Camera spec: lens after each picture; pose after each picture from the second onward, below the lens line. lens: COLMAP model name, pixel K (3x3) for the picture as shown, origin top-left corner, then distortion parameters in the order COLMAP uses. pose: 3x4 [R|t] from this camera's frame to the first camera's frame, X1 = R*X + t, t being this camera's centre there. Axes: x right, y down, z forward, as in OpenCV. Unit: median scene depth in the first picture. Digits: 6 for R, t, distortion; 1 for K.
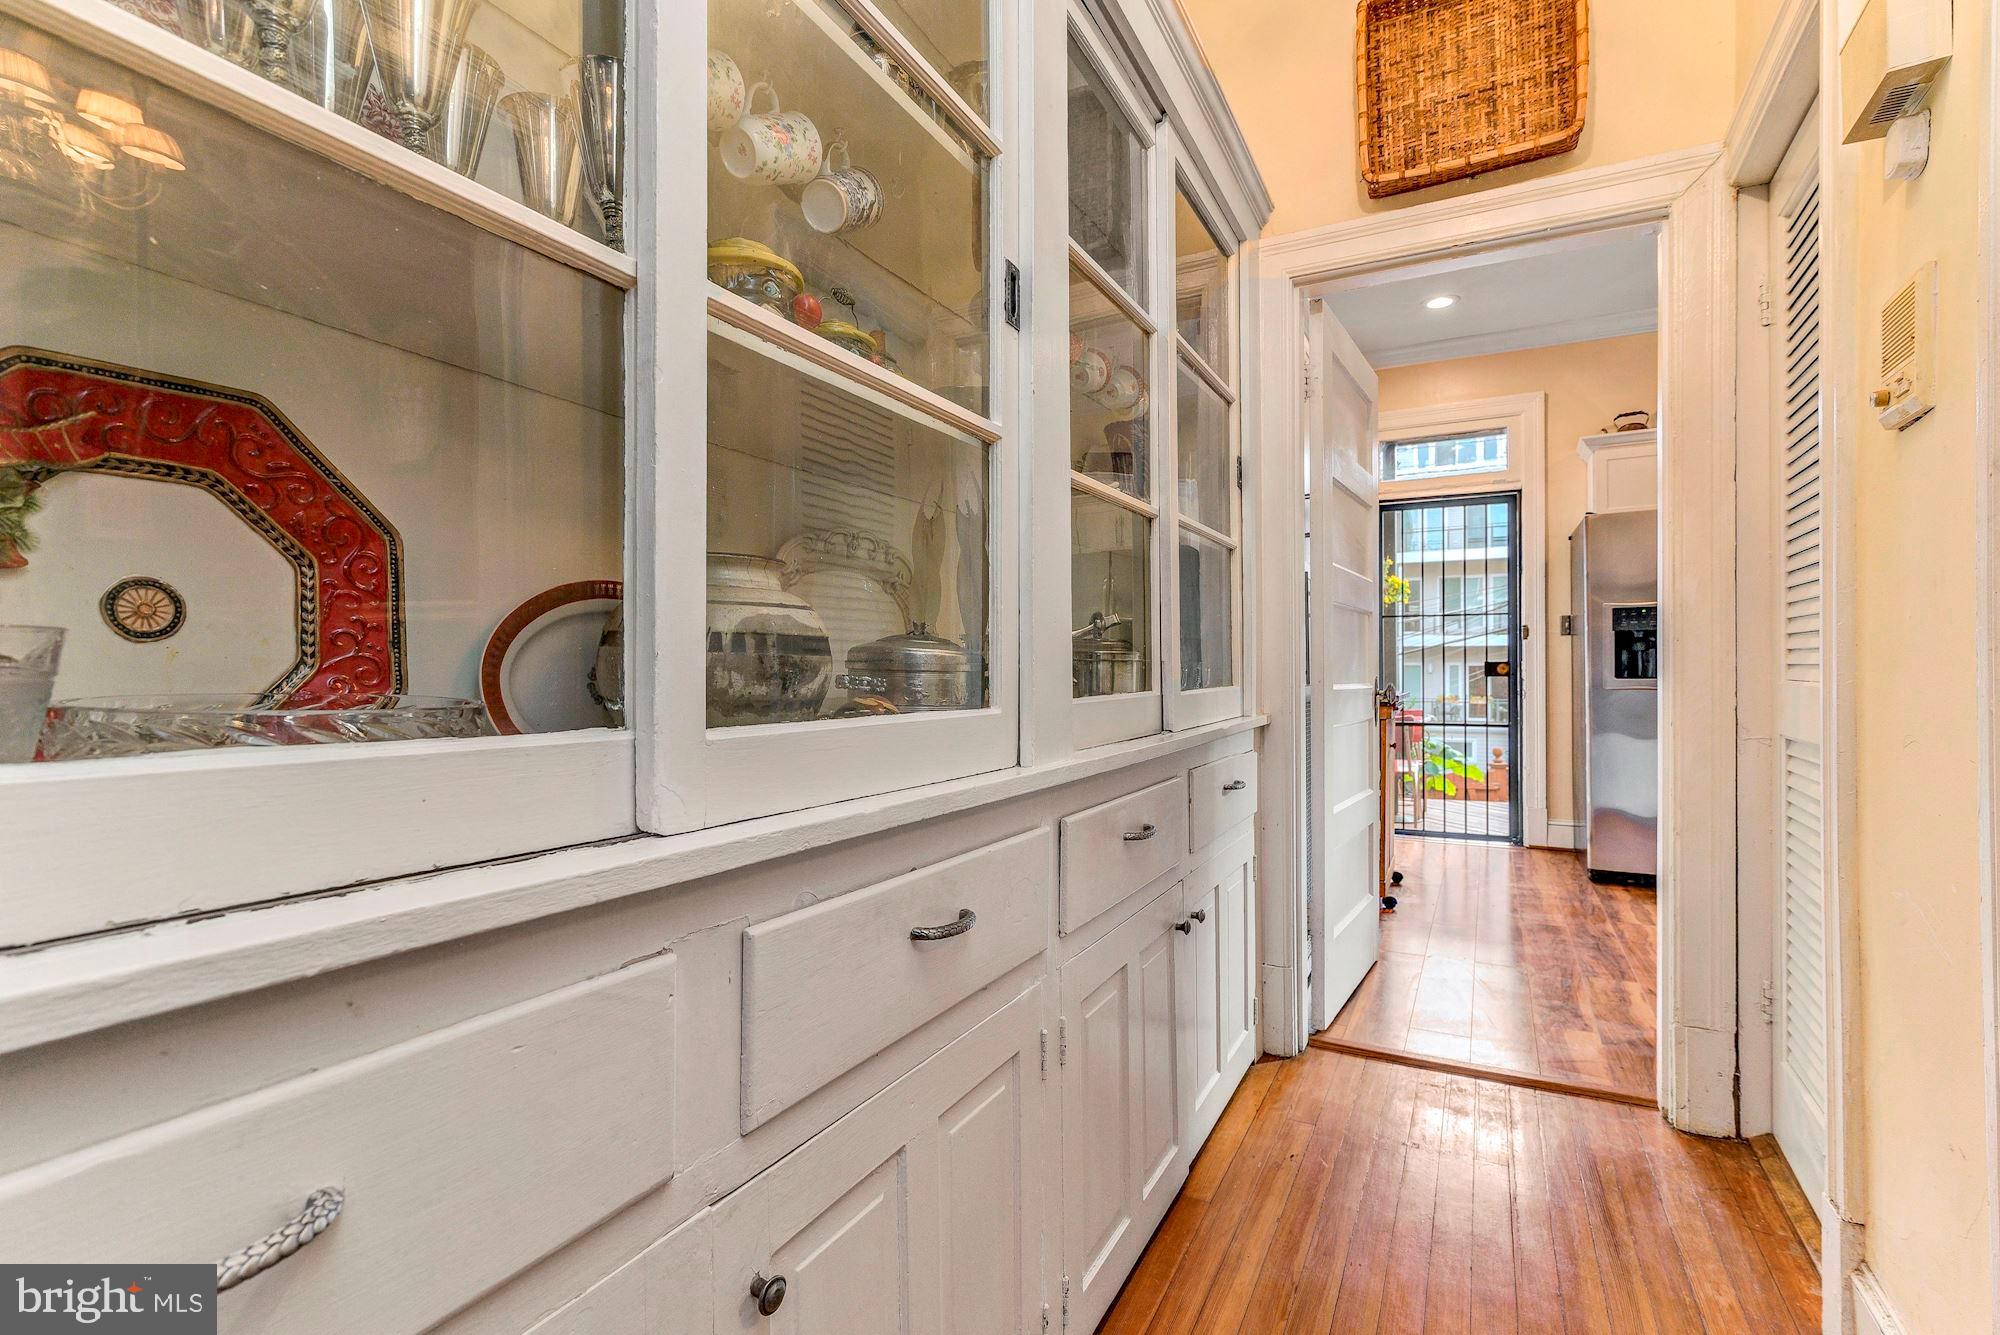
lens RADIAL K [[938.2, 0, 1000.0], [0, 938.2, 667.5], [0, 0, 1]] dist [0.014653, -0.000072]
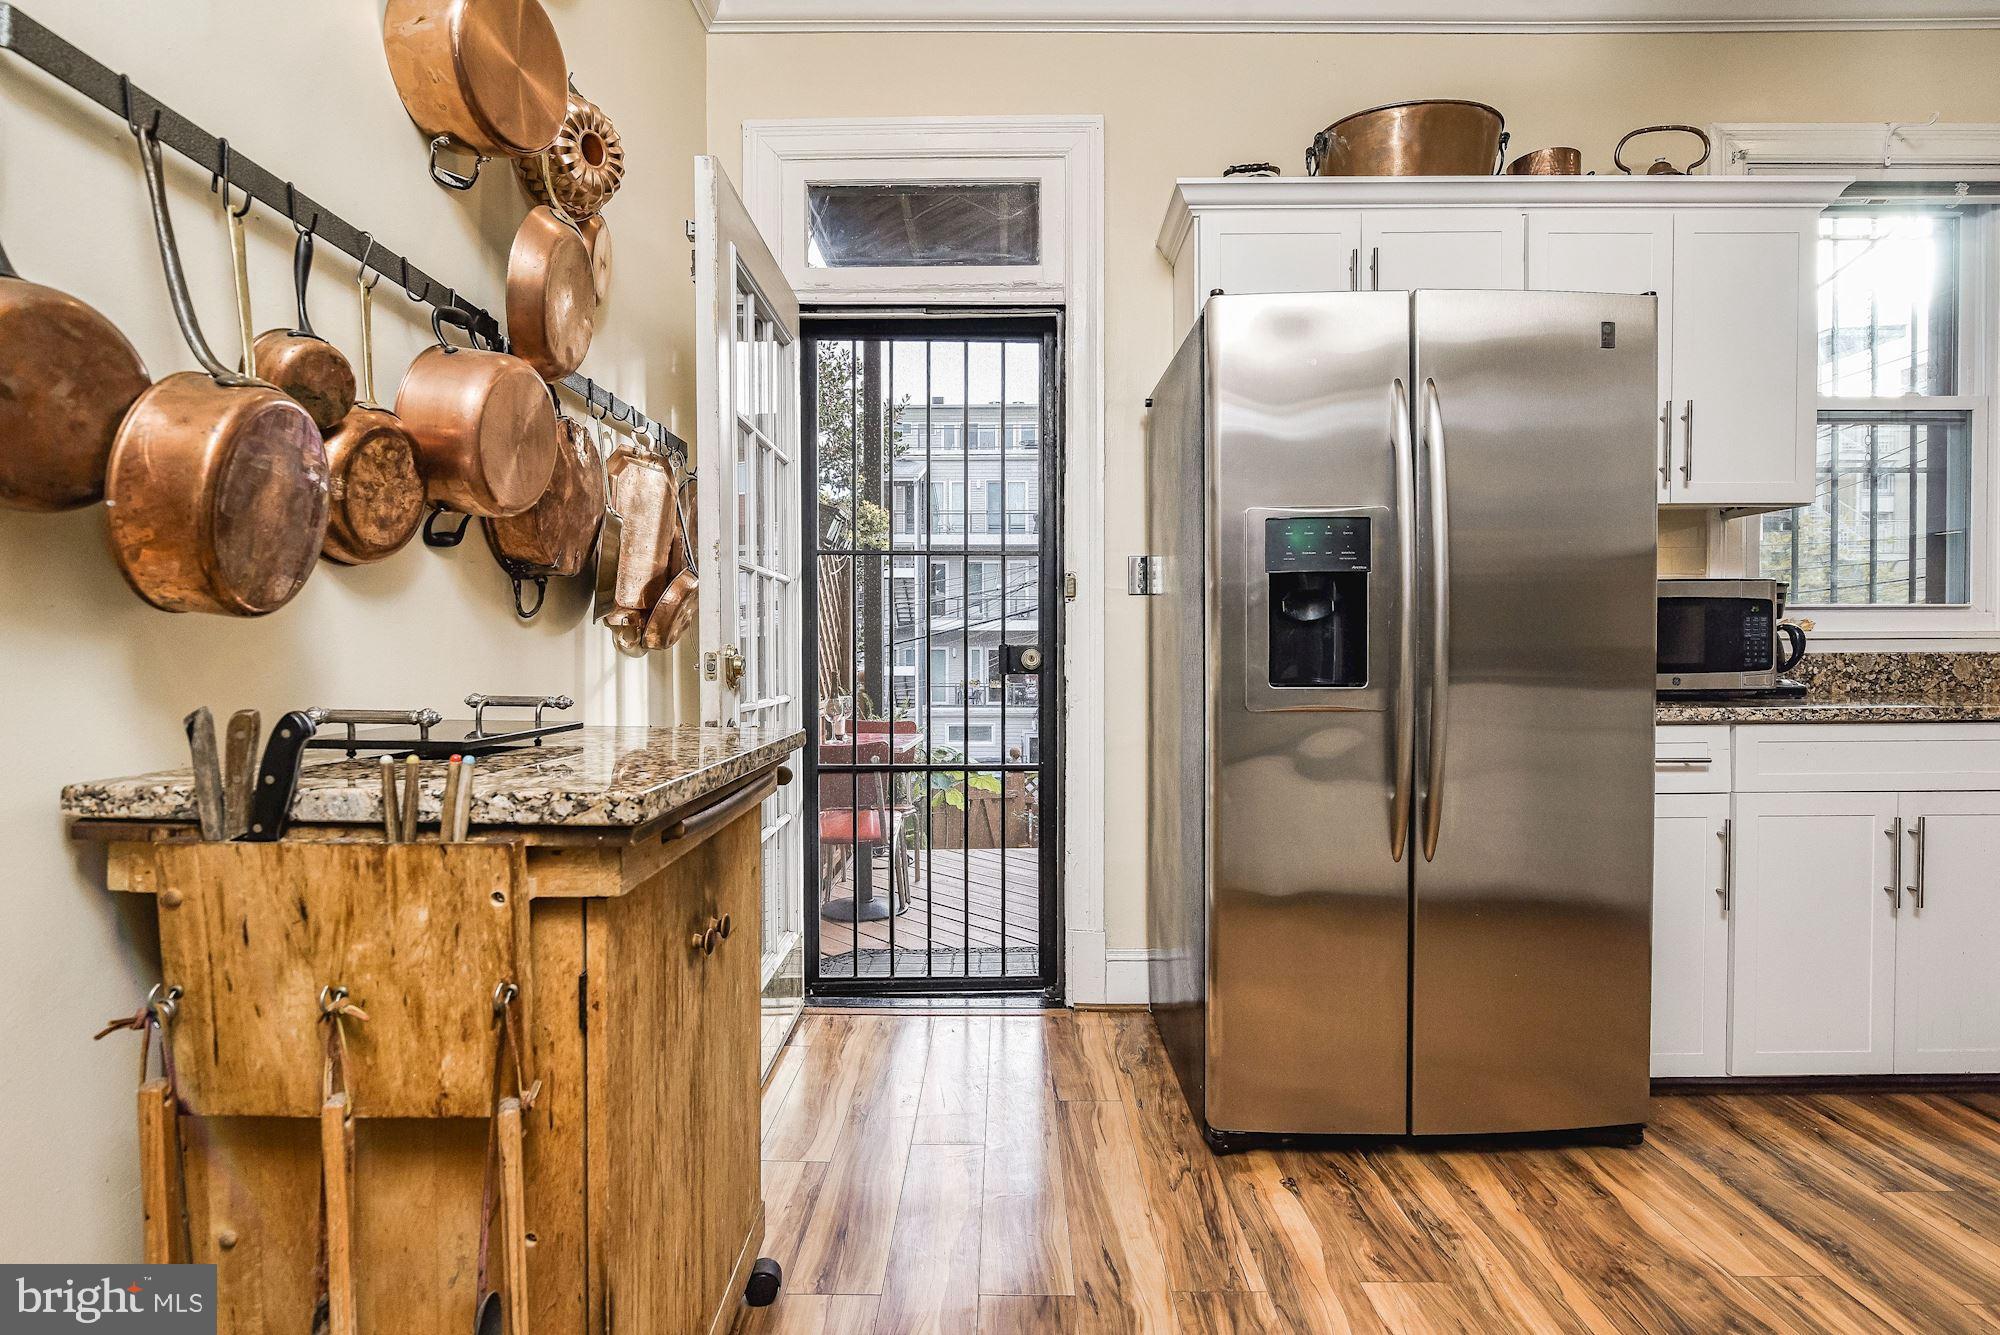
lens RADIAL K [[938.2, 0, 1000.0], [0, 938.2, 667.5], [0, 0, 1]] dist [0.014653, -0.000072]
pose [[0.893010, -0.001786, 0.450033, 0.300659], [-0.004992, 0.999891, 0.013873, -0.001031], [-0.450009, -0.014636, 0.892904, 0.573359]]
